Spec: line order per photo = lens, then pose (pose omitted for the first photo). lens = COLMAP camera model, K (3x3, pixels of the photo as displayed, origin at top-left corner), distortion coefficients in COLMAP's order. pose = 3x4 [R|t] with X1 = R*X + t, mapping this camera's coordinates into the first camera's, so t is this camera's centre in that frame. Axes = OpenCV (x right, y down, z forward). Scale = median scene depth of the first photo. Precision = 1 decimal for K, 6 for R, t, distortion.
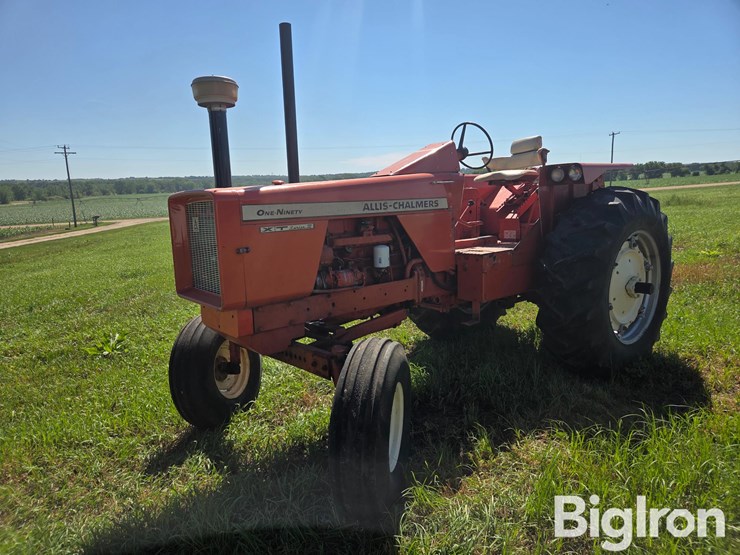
lens RADIAL K [[500.1, 0, 374.6], [0, 500.1, 283.7], [0, 0, 1]] dist [0.057248, -0.046953]
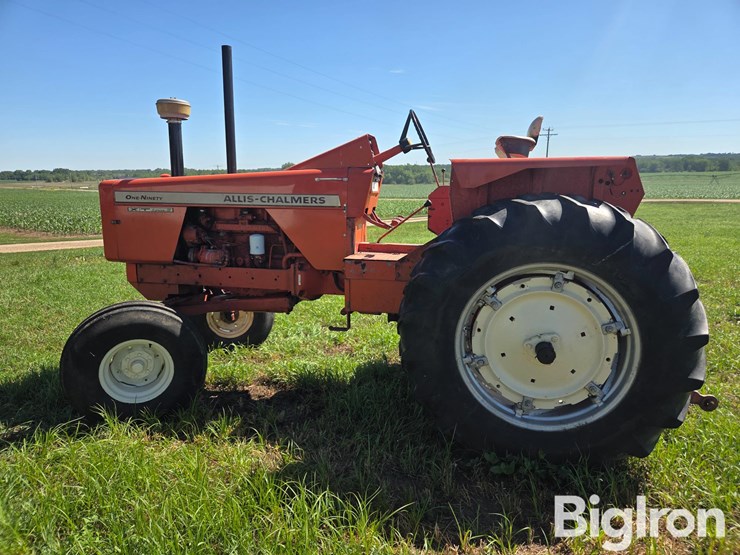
lens RADIAL K [[500.1, 0, 374.6], [0, 500.1, 283.7], [0, 0, 1]] dist [0.057248, -0.046953]
pose [[0.624988, 0.193431, -0.756290, 1.075448], [-0.162104, 0.979855, 0.116650, -0.146765], [0.763618, 0.049693, 0.643753, 0.507728]]
